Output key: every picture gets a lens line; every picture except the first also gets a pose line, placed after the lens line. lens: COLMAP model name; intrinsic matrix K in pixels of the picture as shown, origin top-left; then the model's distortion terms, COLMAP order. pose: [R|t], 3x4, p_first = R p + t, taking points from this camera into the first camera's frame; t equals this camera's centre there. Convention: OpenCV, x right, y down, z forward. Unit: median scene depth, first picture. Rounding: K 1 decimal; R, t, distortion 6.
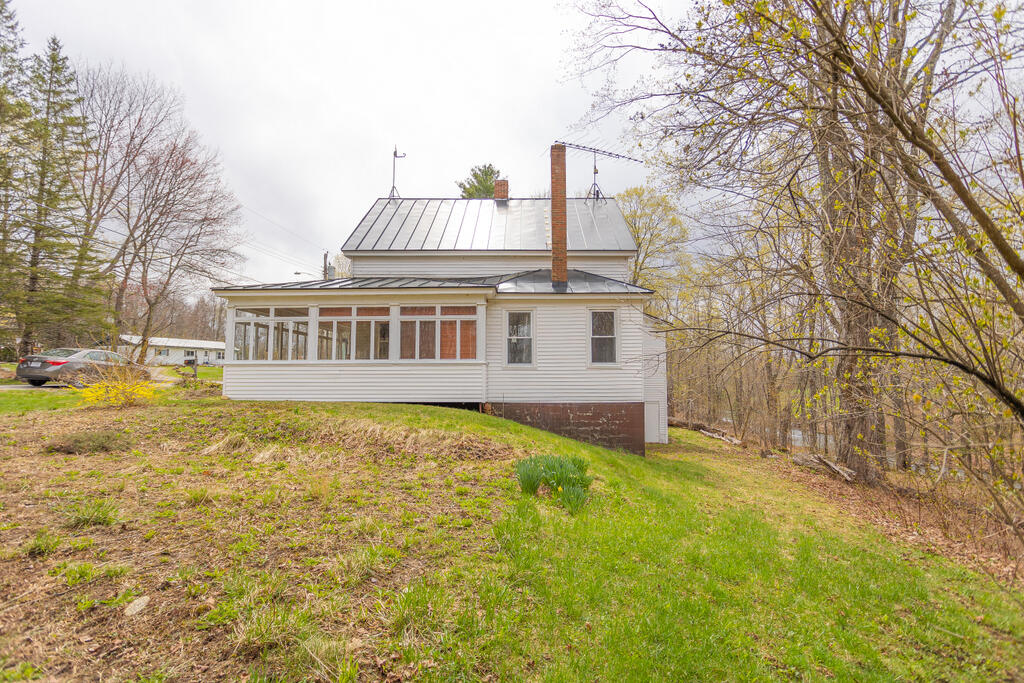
lens RADIAL K [[497.6, 0, 509.5], [0, 497.6, 335.8], [0, 0, 1]] dist [-0.054694, 0.036722]
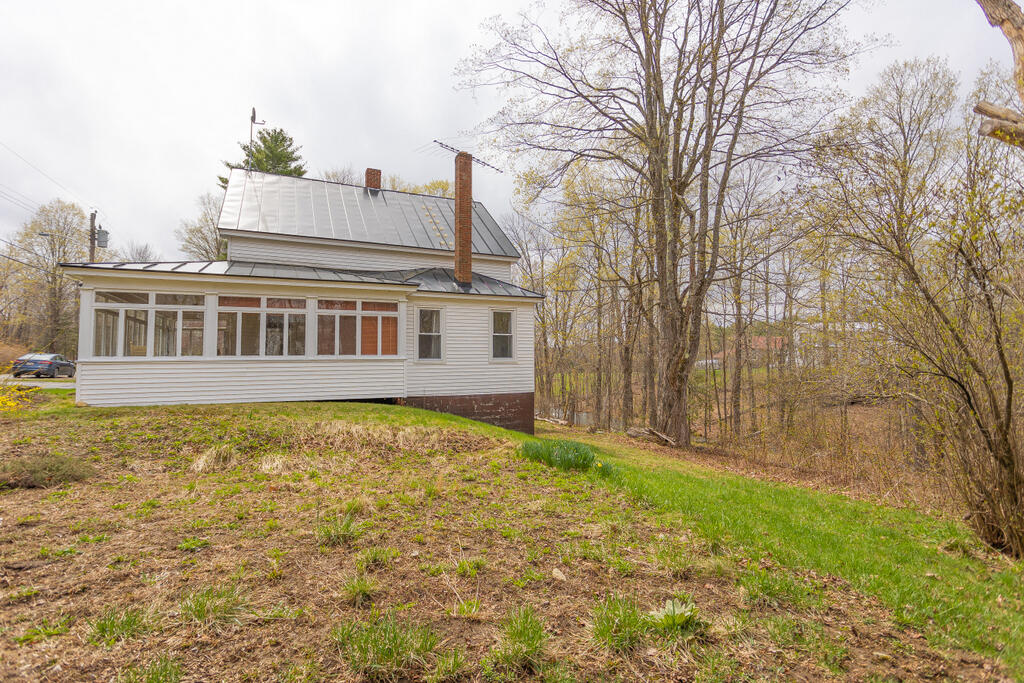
lens RADIAL K [[497.6, 0, 509.5], [0, 497.6, 335.8], [0, 0, 1]] dist [-0.054694, 0.036722]
pose [[0.896552, 0.014064, 0.442715, -0.308292], [-0.016977, 0.999852, 0.002616, 0.001469], [-0.442613, -0.009861, 0.896658, -0.008052]]
